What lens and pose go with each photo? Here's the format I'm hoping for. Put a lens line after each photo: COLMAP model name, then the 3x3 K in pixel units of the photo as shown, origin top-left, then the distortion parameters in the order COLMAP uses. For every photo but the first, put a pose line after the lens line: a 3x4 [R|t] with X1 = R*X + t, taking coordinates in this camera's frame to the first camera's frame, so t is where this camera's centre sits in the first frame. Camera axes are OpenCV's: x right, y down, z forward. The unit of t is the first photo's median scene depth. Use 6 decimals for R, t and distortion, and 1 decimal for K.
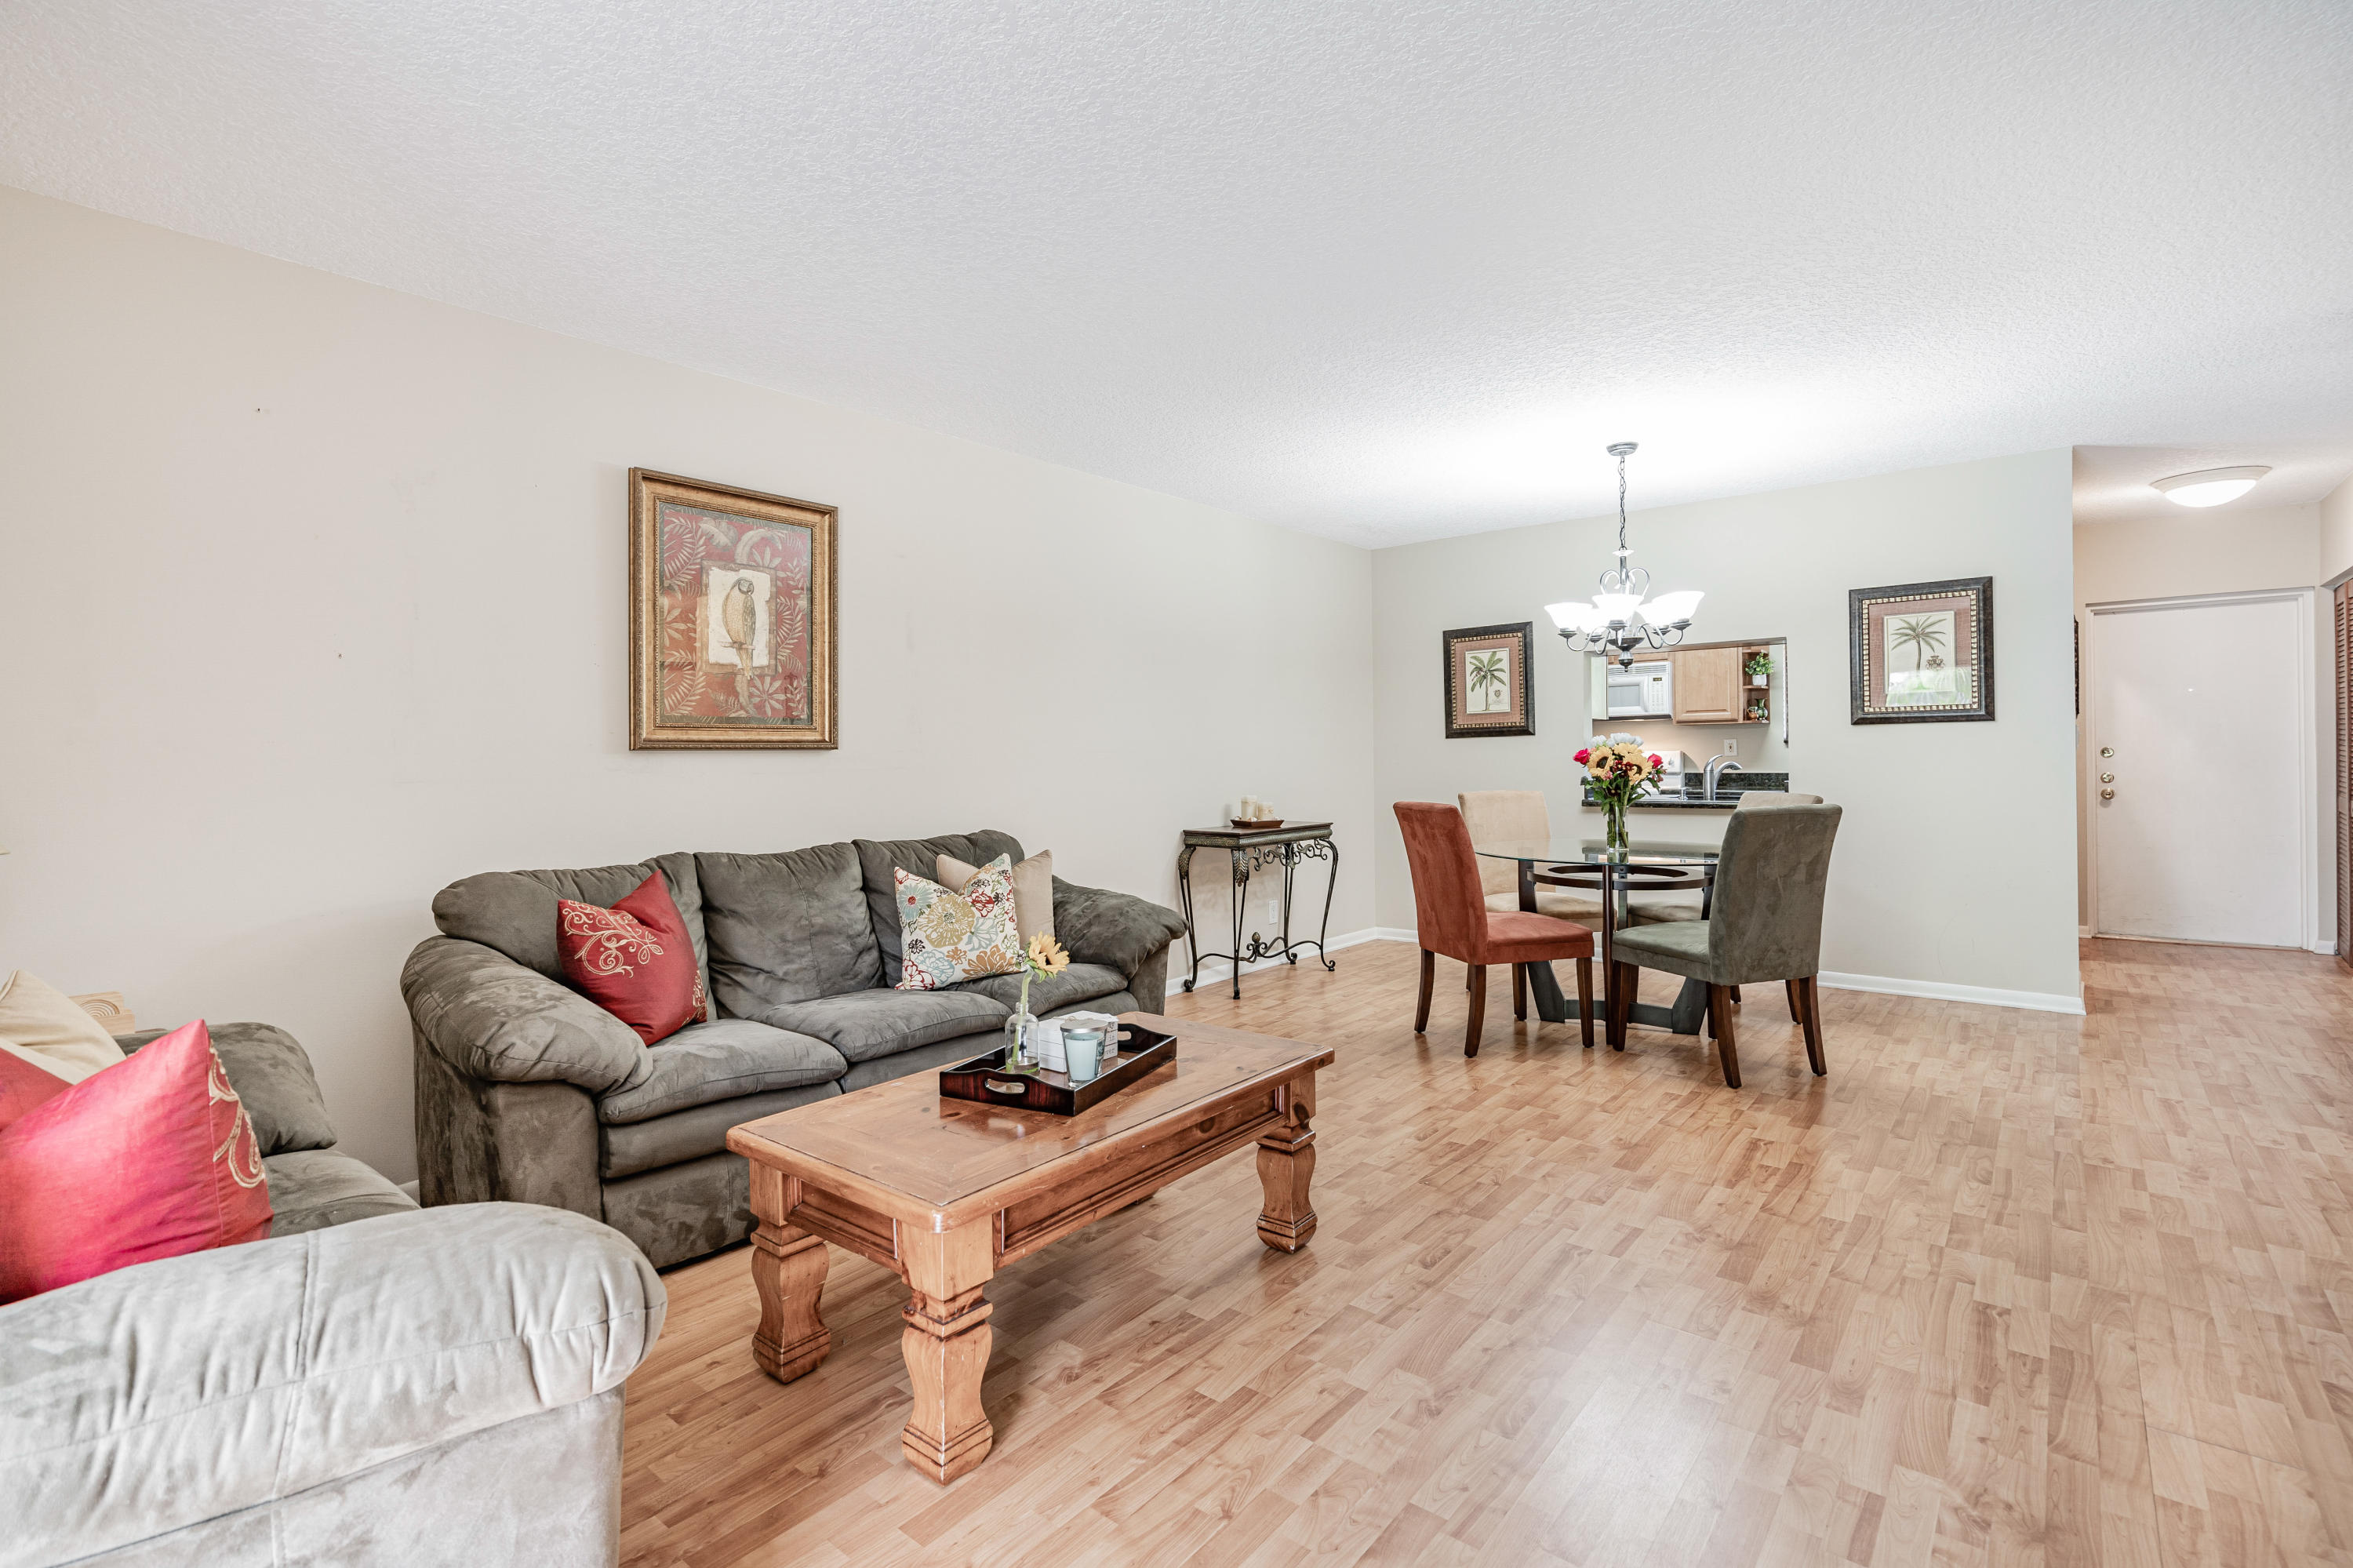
lens RADIAL K [[1063.7, 0, 1184.8], [0, 1063.7, 765.9], [0, 0, 1]] dist [-0.002200, -0.000019]
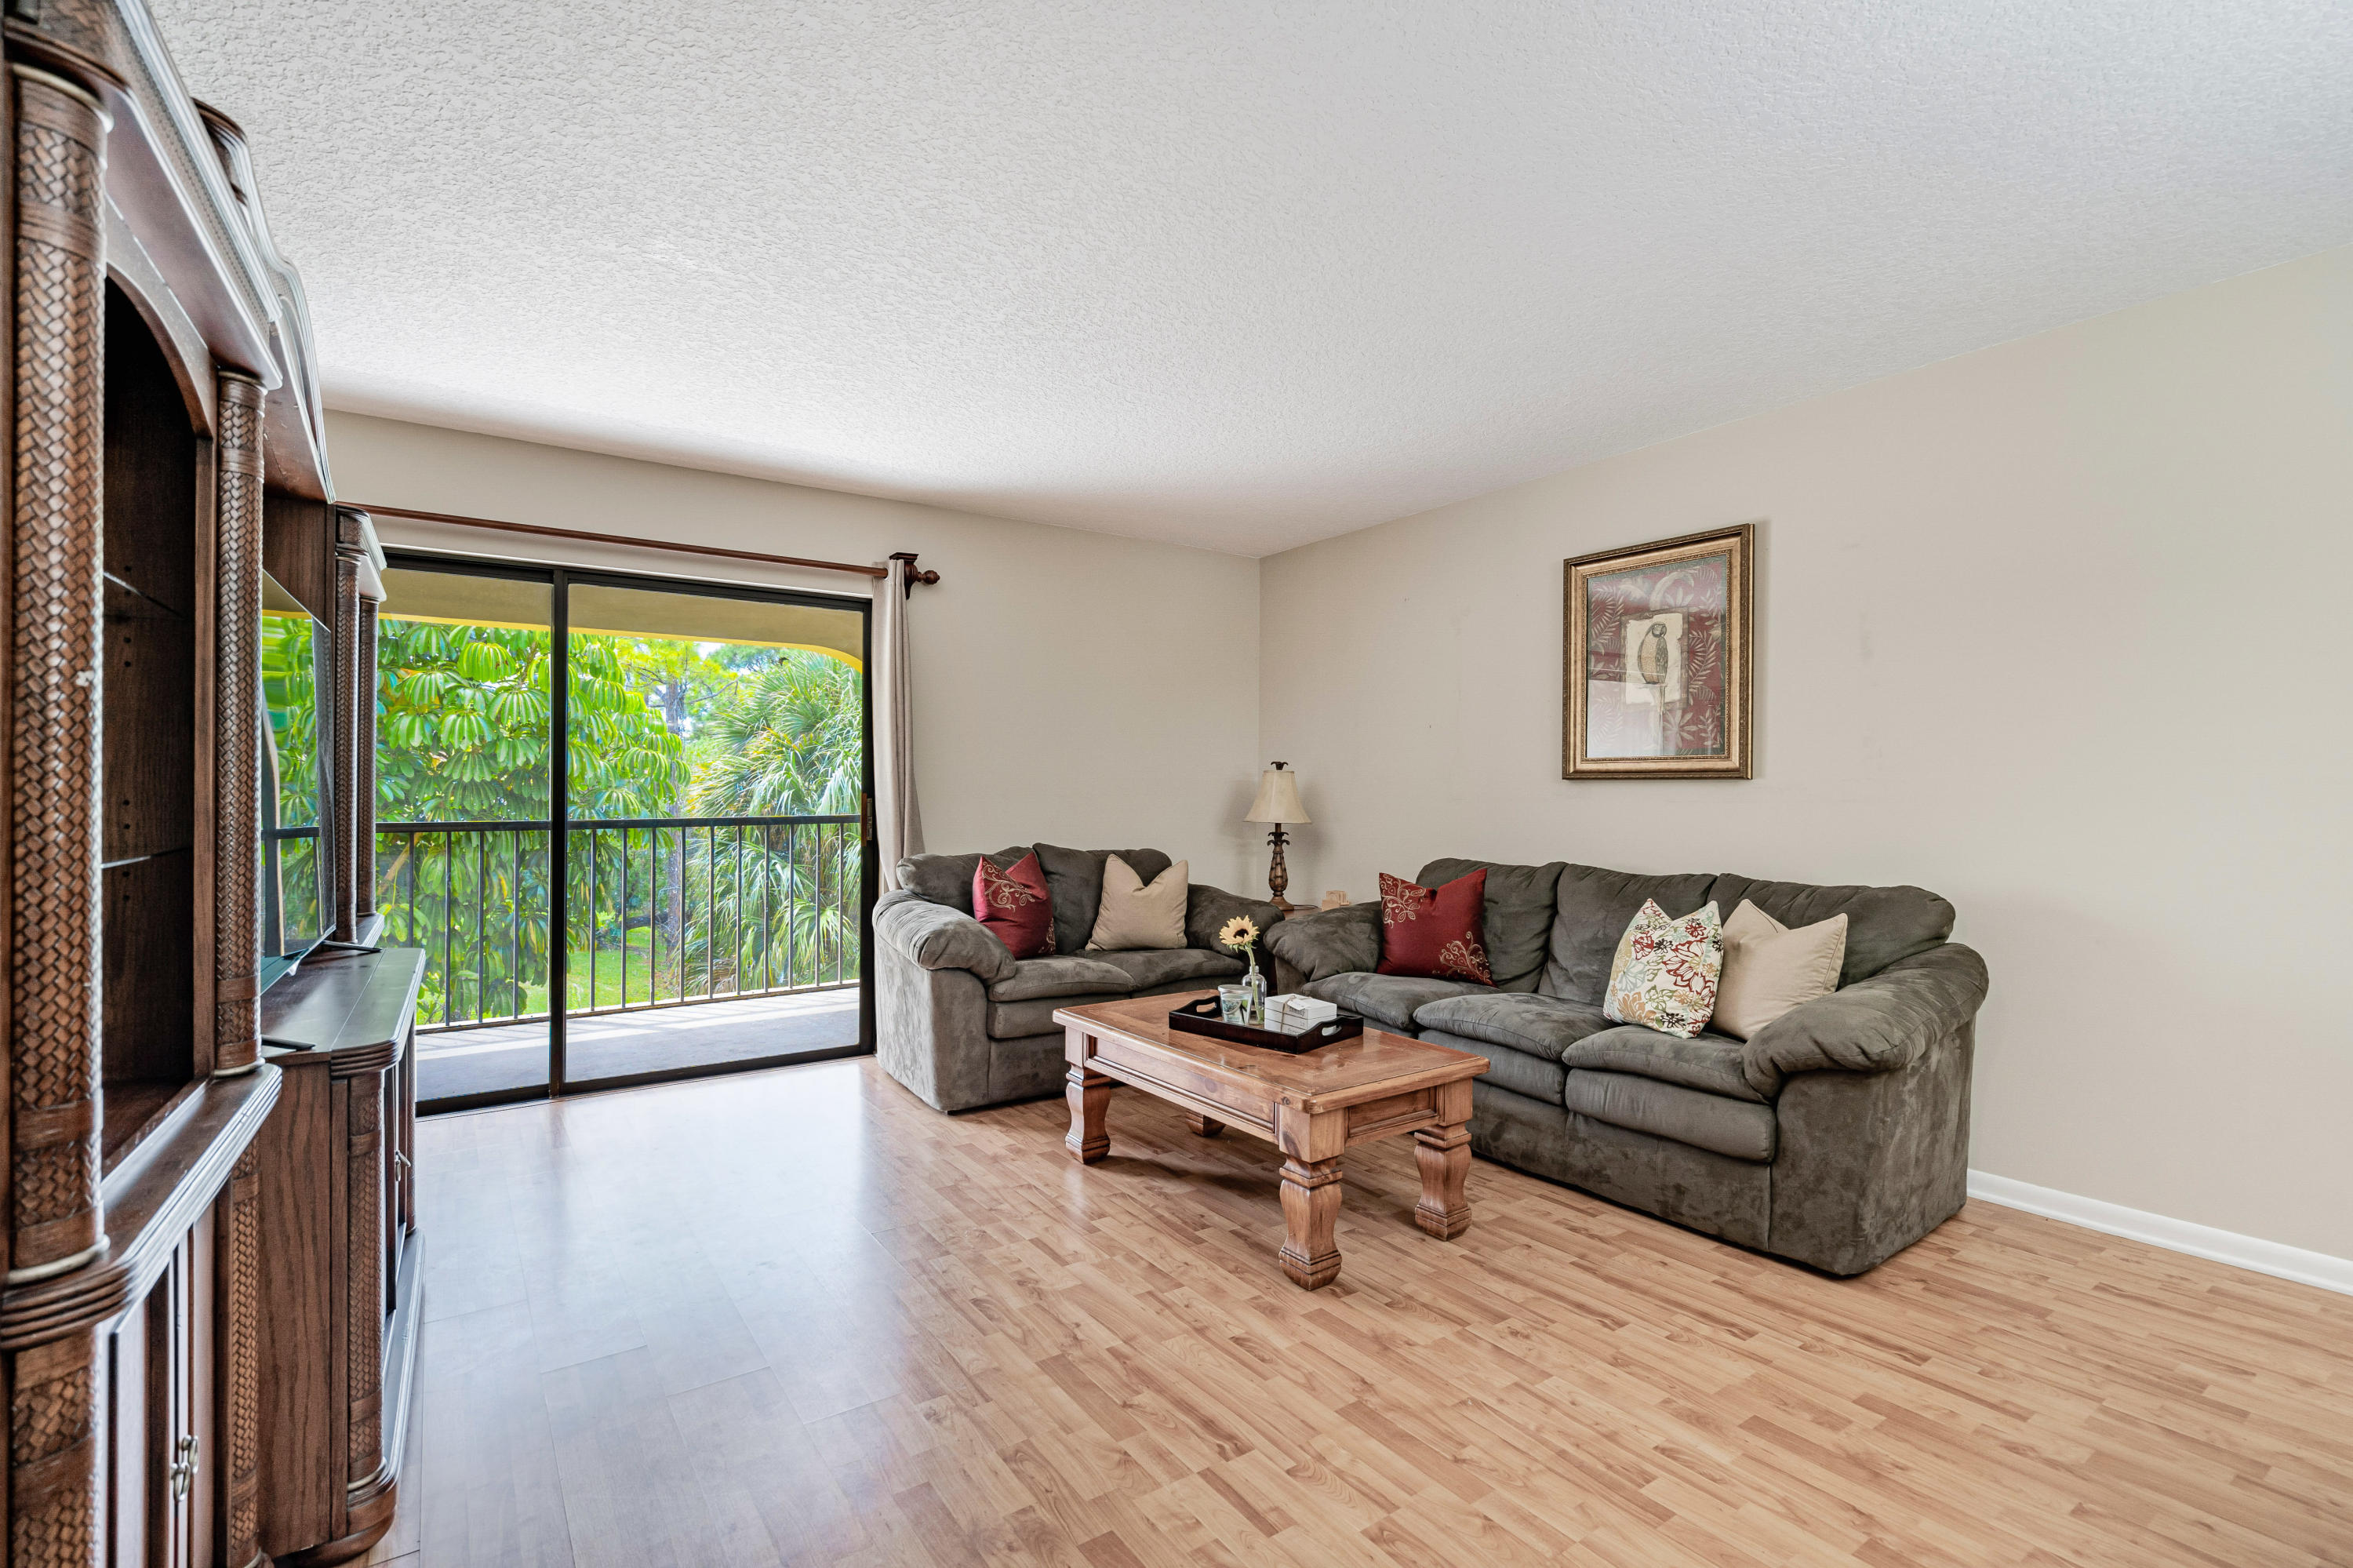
lens RADIAL K [[1063.7, 0, 1169.9], [0, 1063.7, 783.8], [0, 0, 1]] dist [-0.002200, -0.000019]
pose [[-0.263596, 0.009267, -0.964589, 0.843619], [-0.010313, 0.999870, 0.012424, -0.020537], [0.964578, 0.013223, -0.263466, 0.876704]]
